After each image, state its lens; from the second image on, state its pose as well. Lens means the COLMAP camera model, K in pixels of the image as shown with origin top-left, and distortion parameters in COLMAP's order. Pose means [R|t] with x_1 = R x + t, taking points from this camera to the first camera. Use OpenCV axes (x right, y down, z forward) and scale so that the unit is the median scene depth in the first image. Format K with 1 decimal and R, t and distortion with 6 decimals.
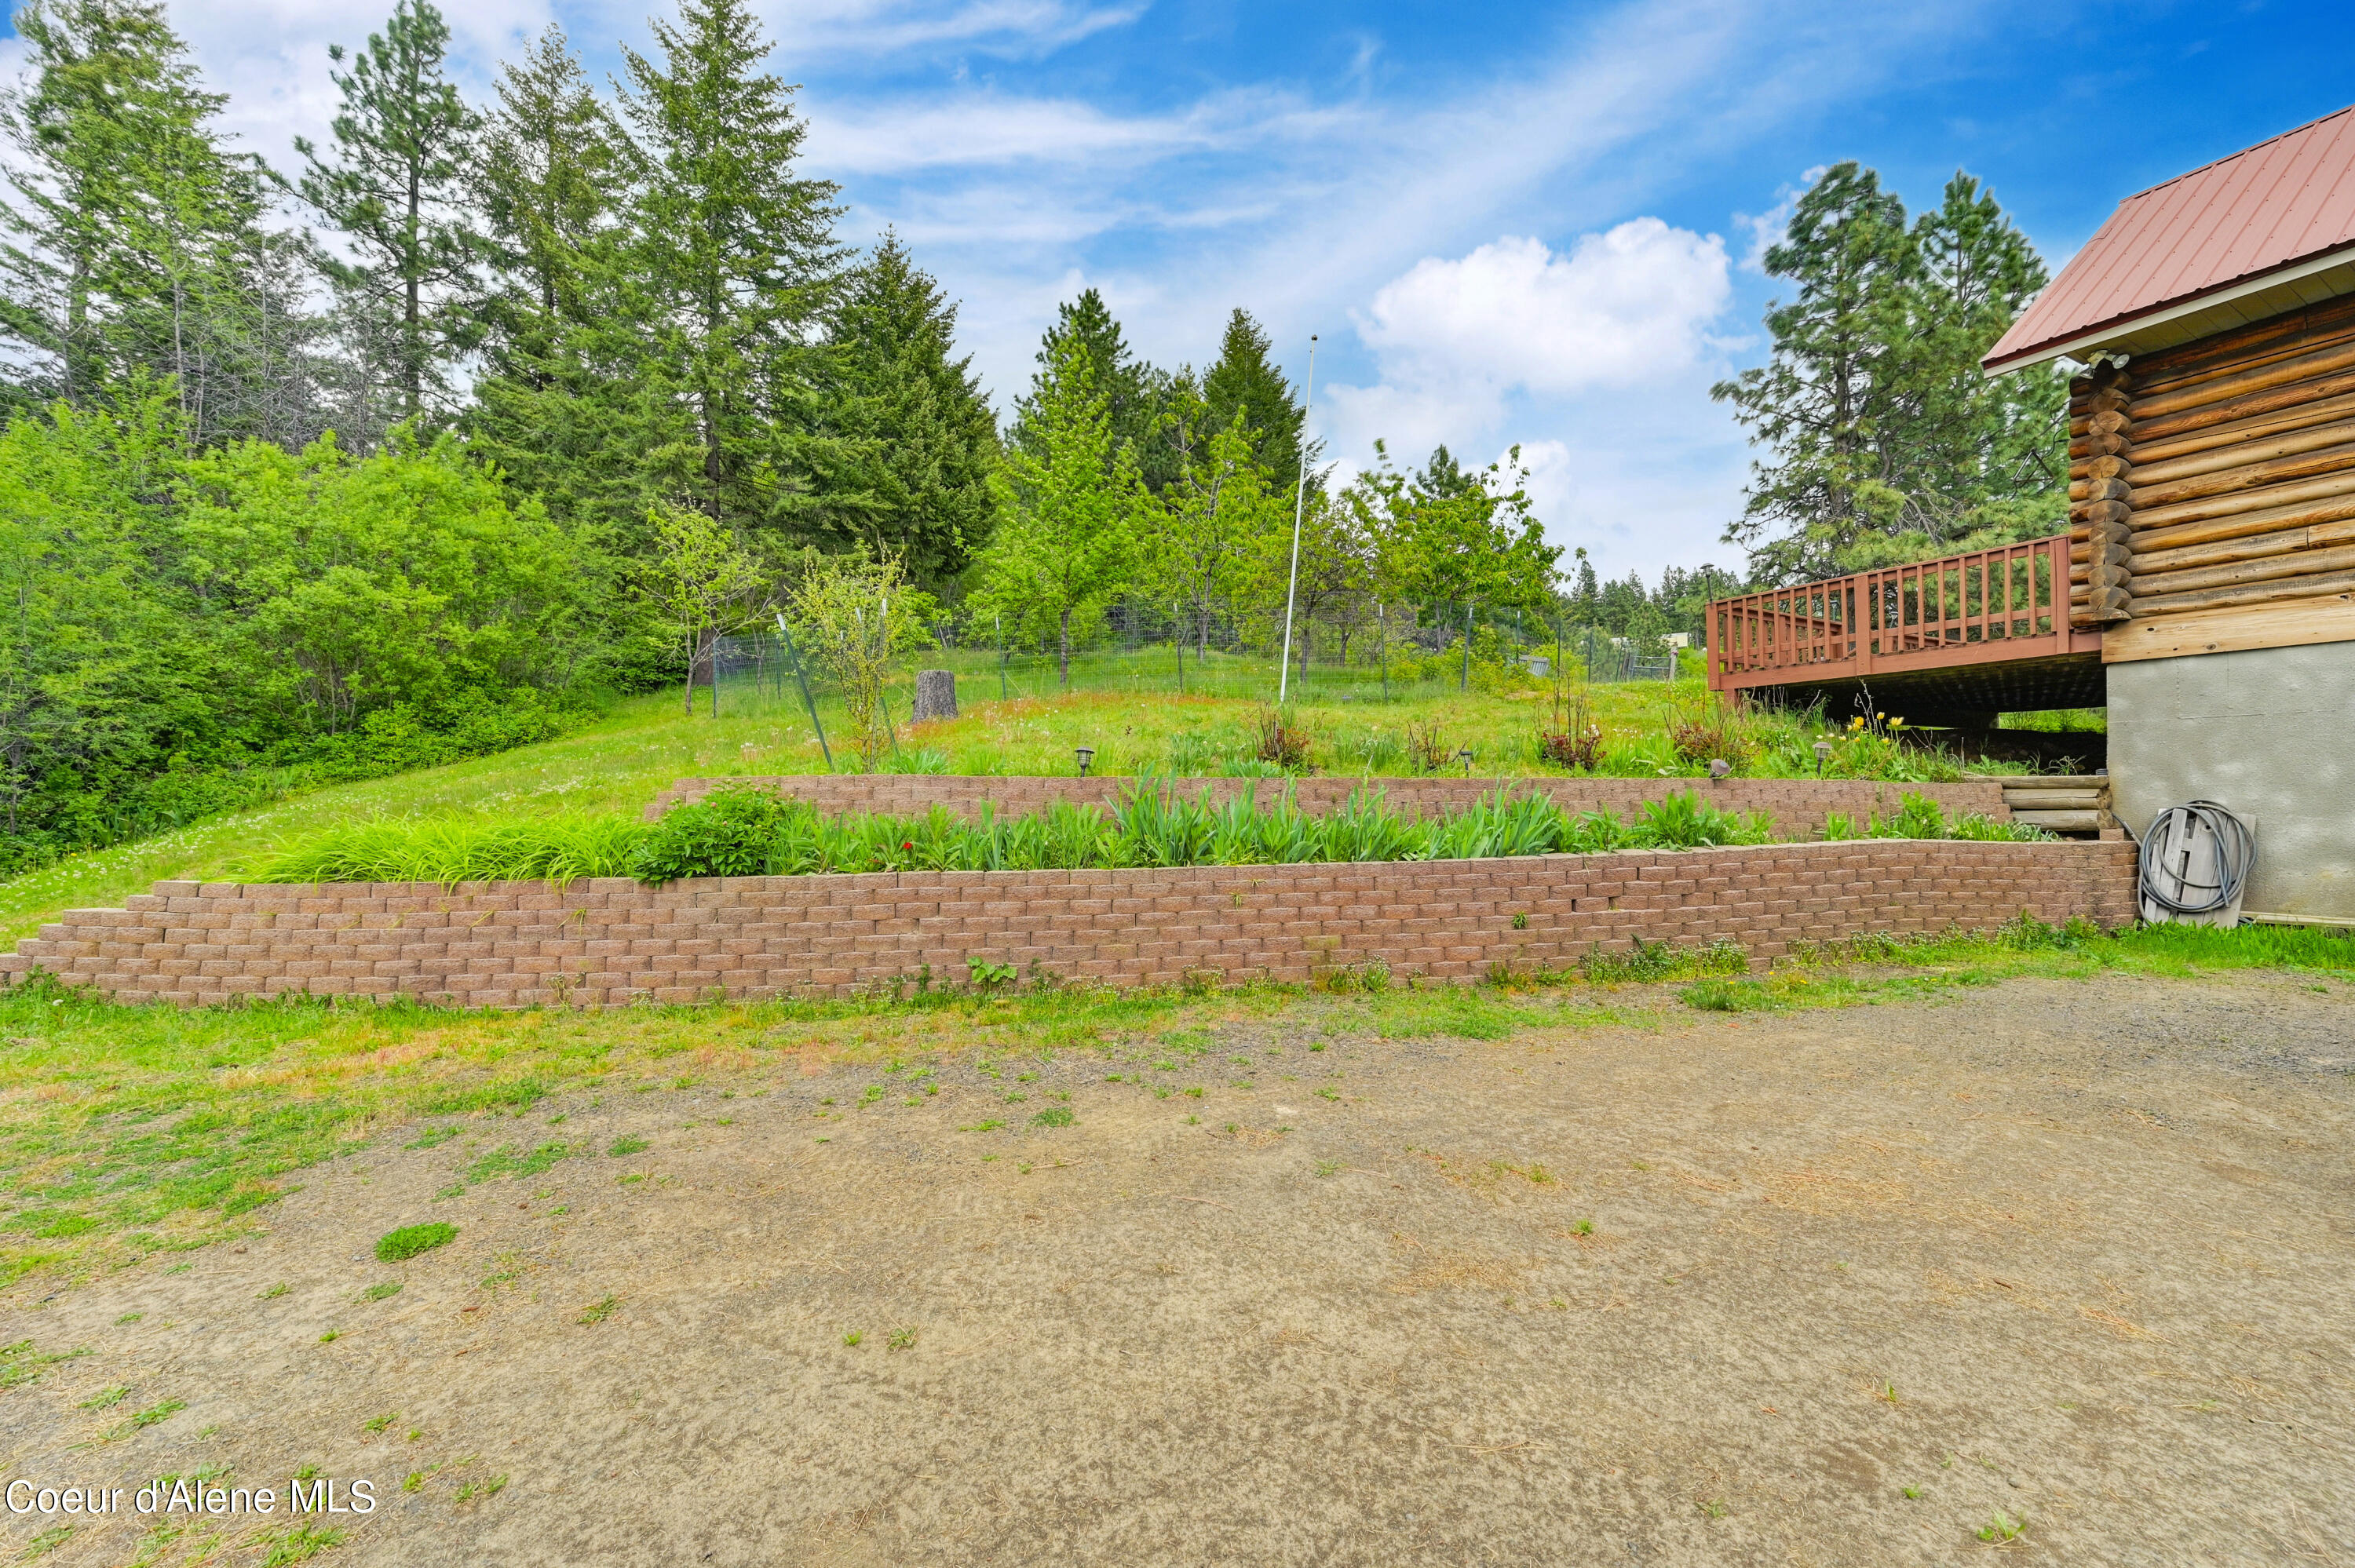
lens RADIAL K [[942.3, 0, 1182.6], [0, 942.3, 783.6], [0, 0, 1]] dist [0.000070, -0.000910]
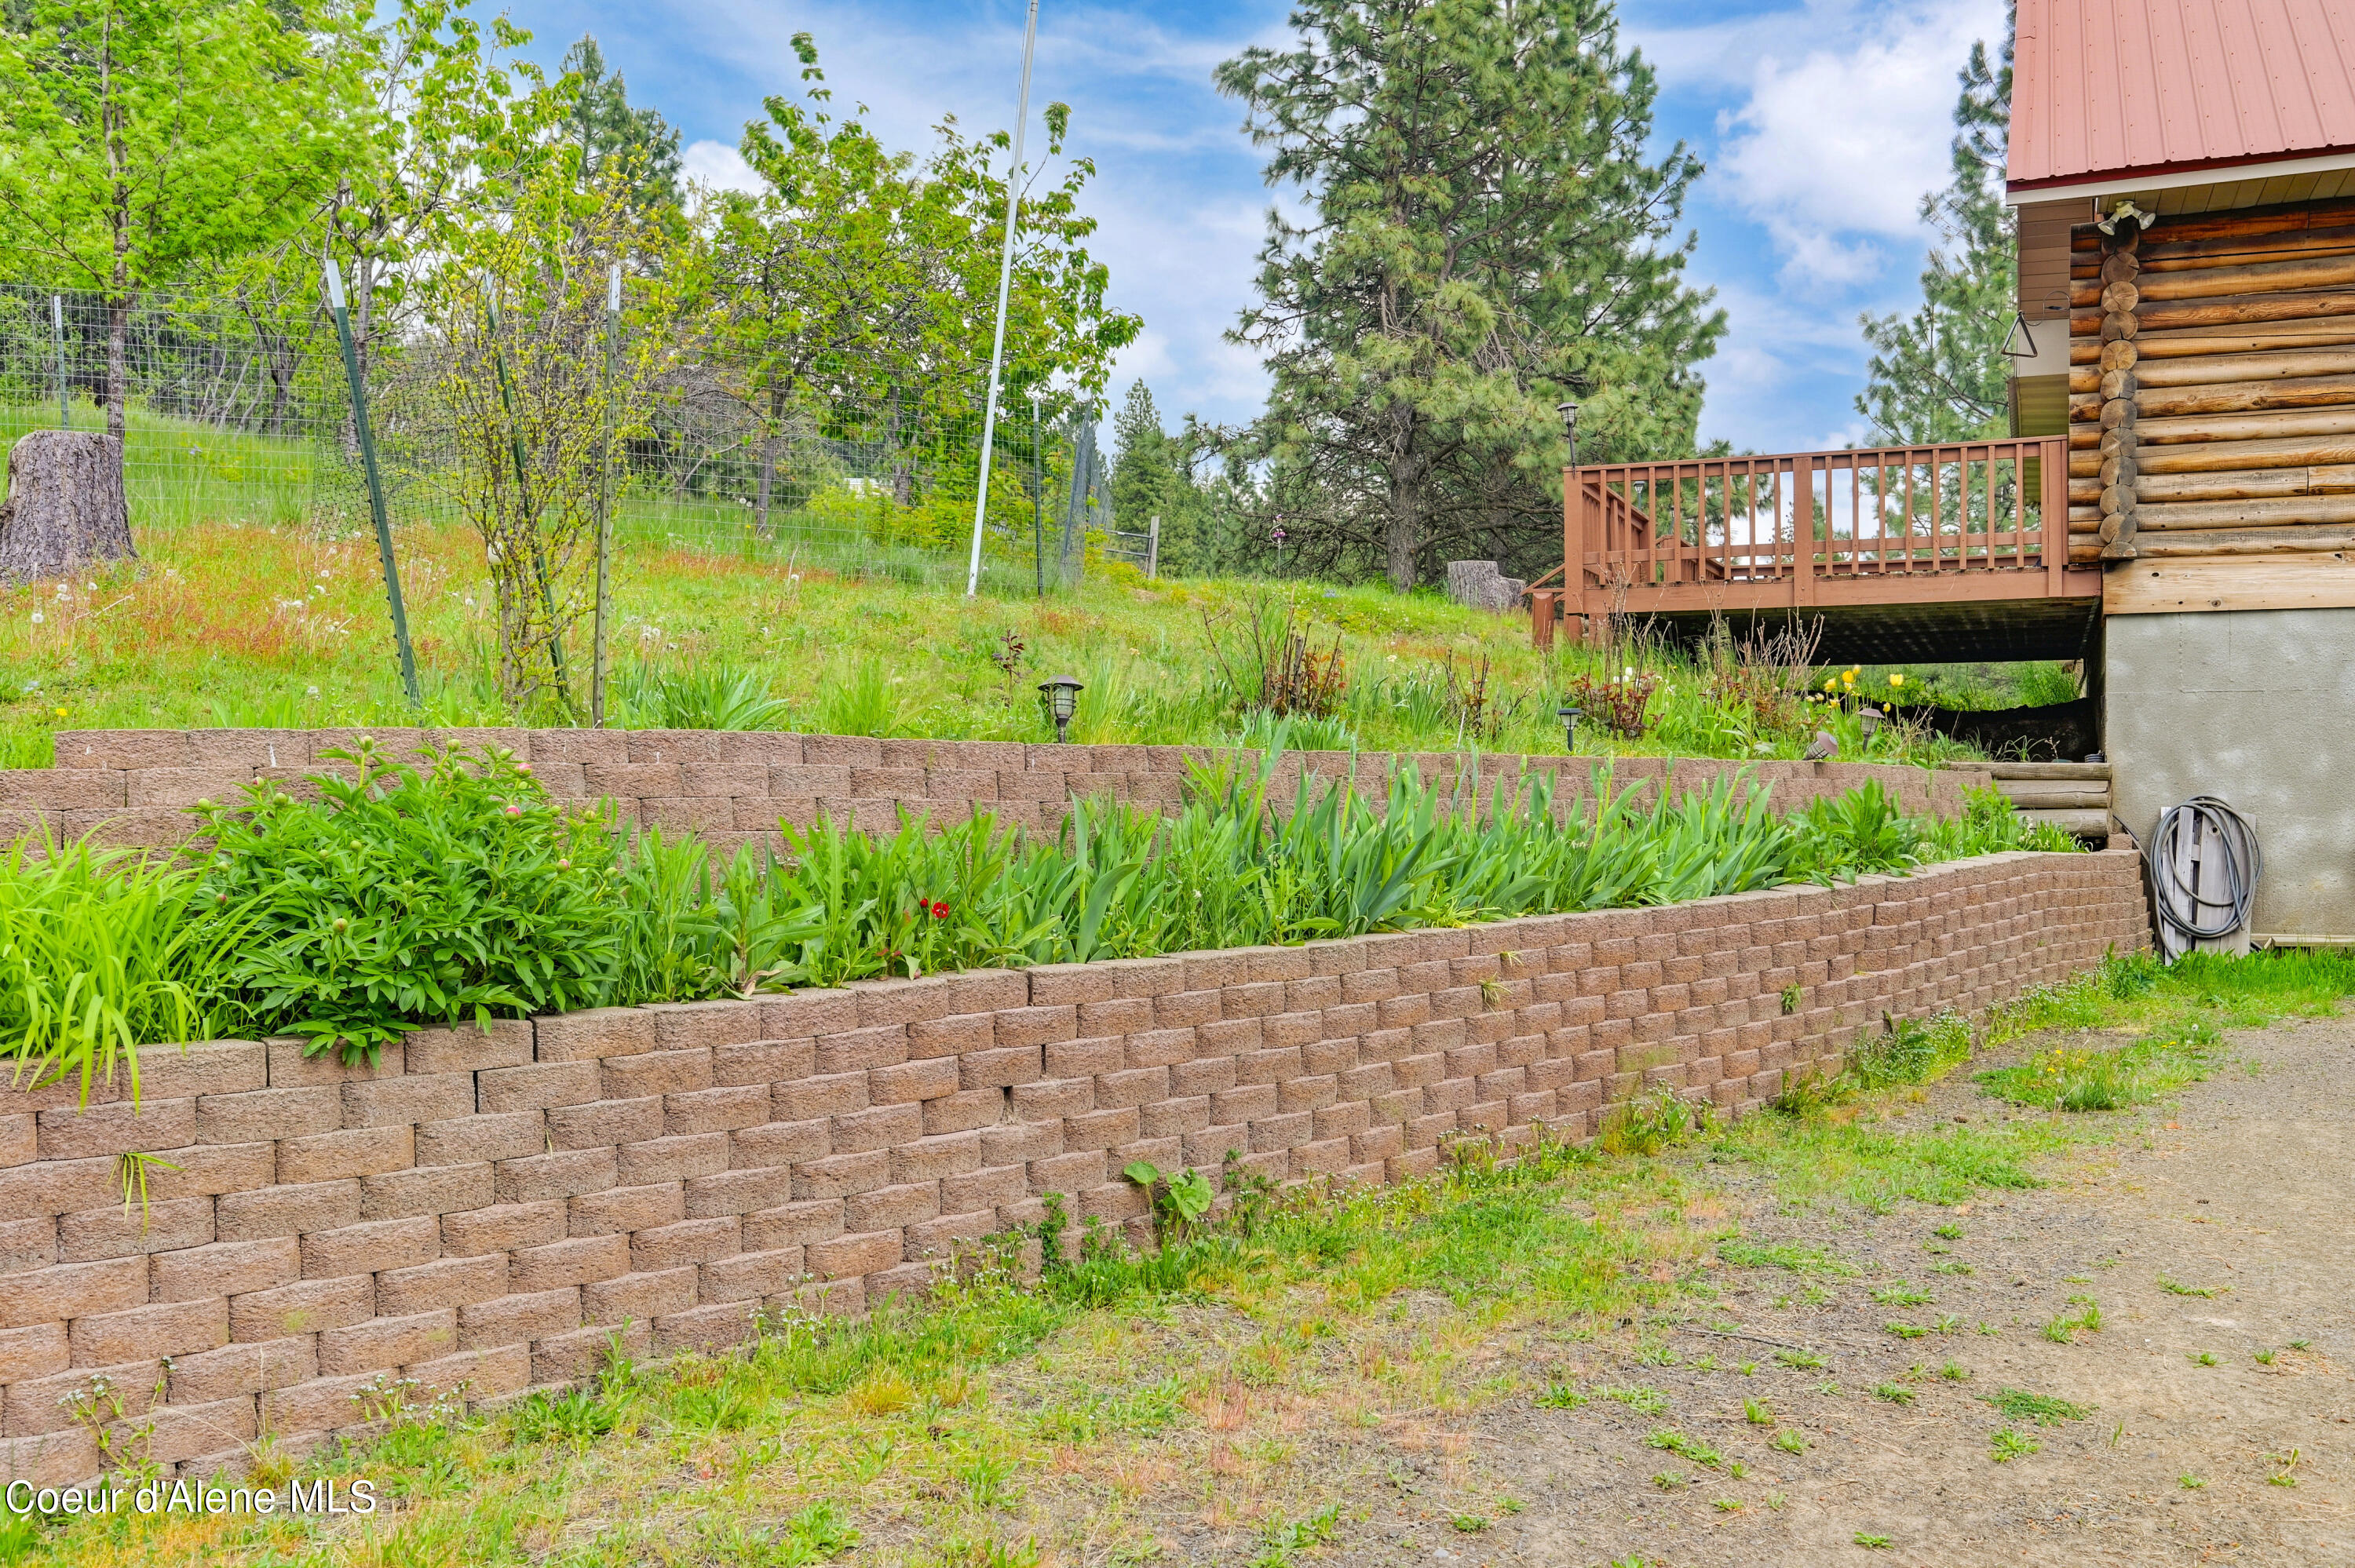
lens RADIAL K [[1988.8, 0, 1177.9], [0, 1988.8, 771.1], [0, 0, 1]] dist [-0.017572, 0.008949]
pose [[0.783689, 0.007738, 0.621105, -0.605223], [-0.012621, 0.999914, 0.003467, 0.001942], [-0.621025, -0.010556, 0.783719, 0.221909]]
